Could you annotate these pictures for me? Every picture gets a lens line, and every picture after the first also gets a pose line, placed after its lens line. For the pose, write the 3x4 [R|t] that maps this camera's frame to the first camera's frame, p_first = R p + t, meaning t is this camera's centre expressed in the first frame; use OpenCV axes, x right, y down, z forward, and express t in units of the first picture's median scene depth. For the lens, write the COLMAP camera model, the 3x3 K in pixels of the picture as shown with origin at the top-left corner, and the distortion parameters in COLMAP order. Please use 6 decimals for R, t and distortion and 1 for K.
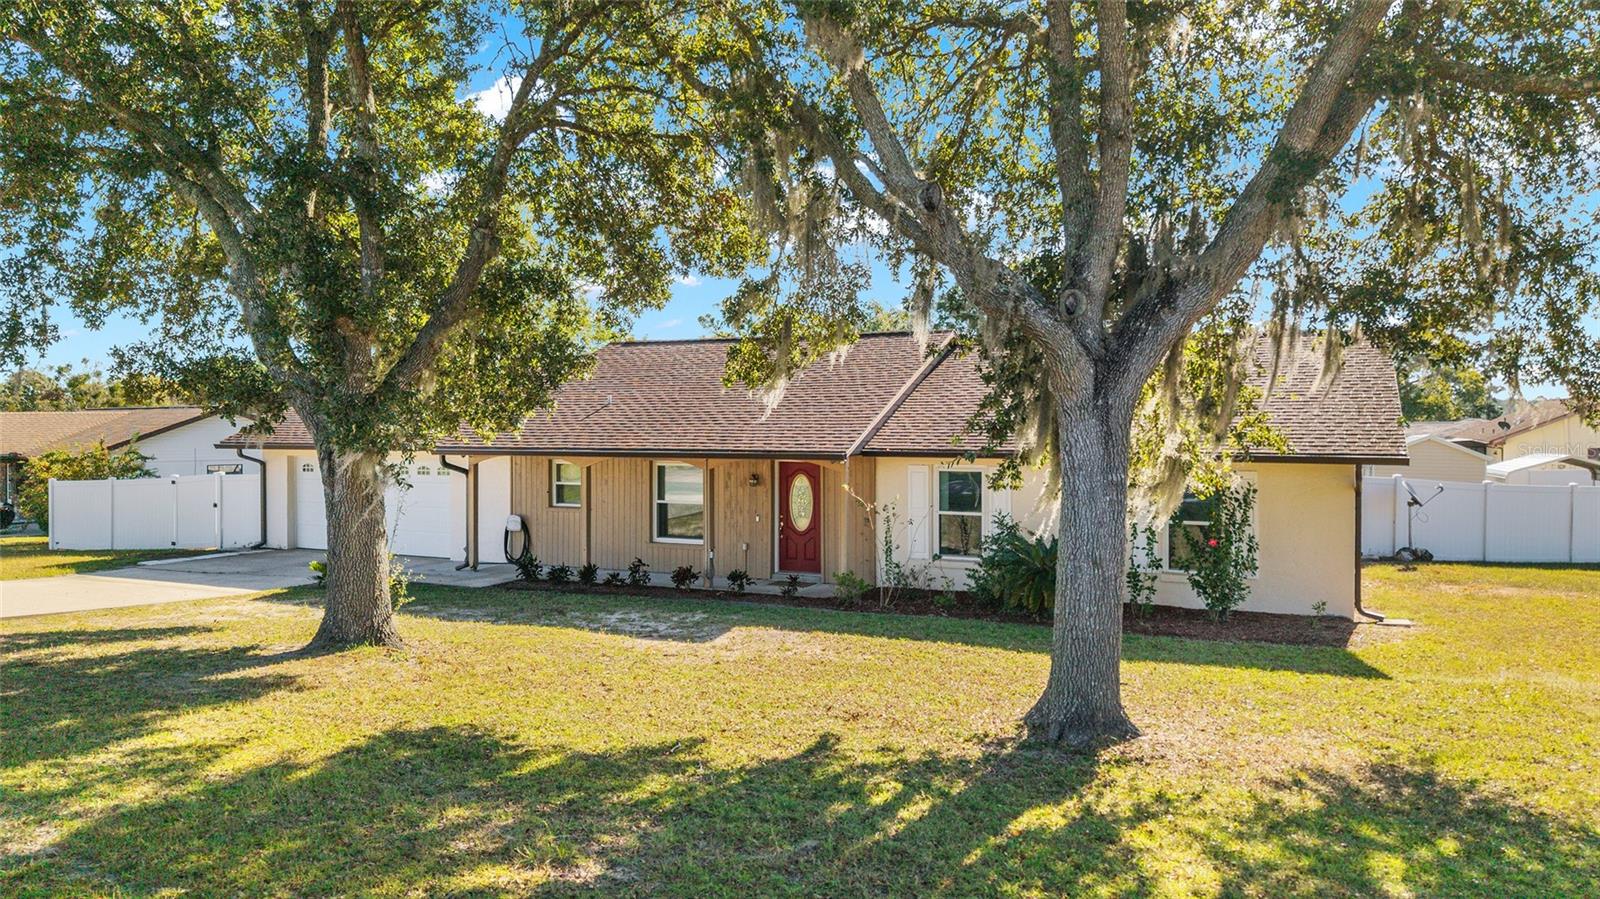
lens RADIAL K [[1054.7, 0, 793.4], [0, 1054.7, 448.8], [0, 0, 1]] dist [0.017398, -0.009535]
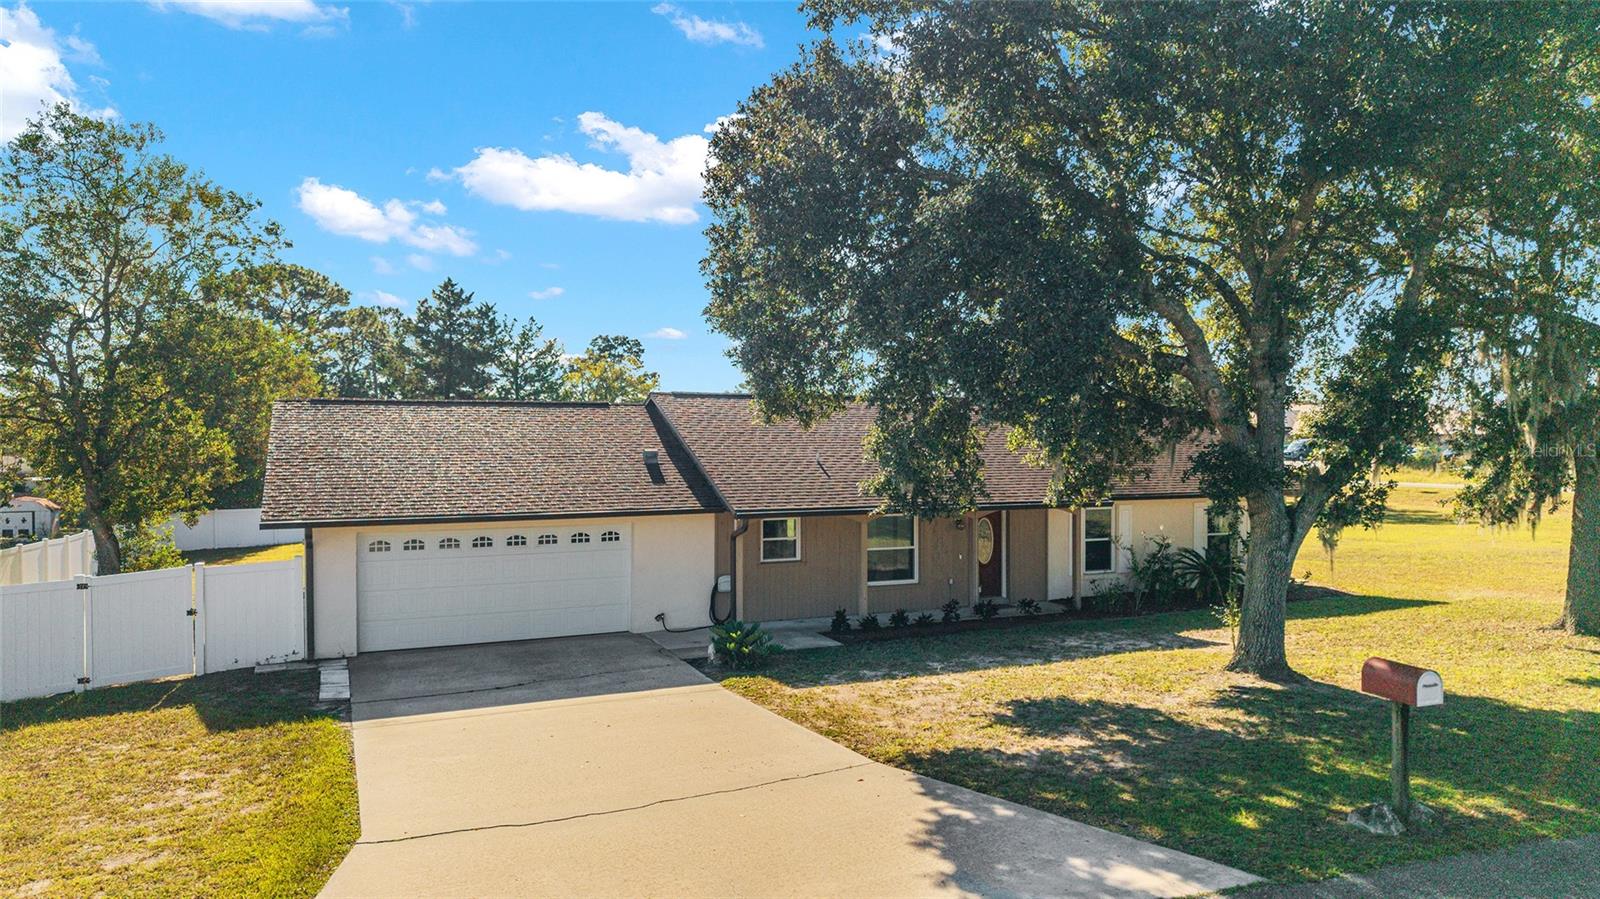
lens RADIAL K [[1054.7, 0, 797.1], [0, 1054.7, 447.9], [0, 0, 1]] dist [0.017398, -0.009535]
pose [[0.656246, -0.005331, 0.754528, -2.502549], [0.014656, 0.999876, -0.005682, -0.124258], [-0.754405, 0.014787, 0.656243, 0.834344]]
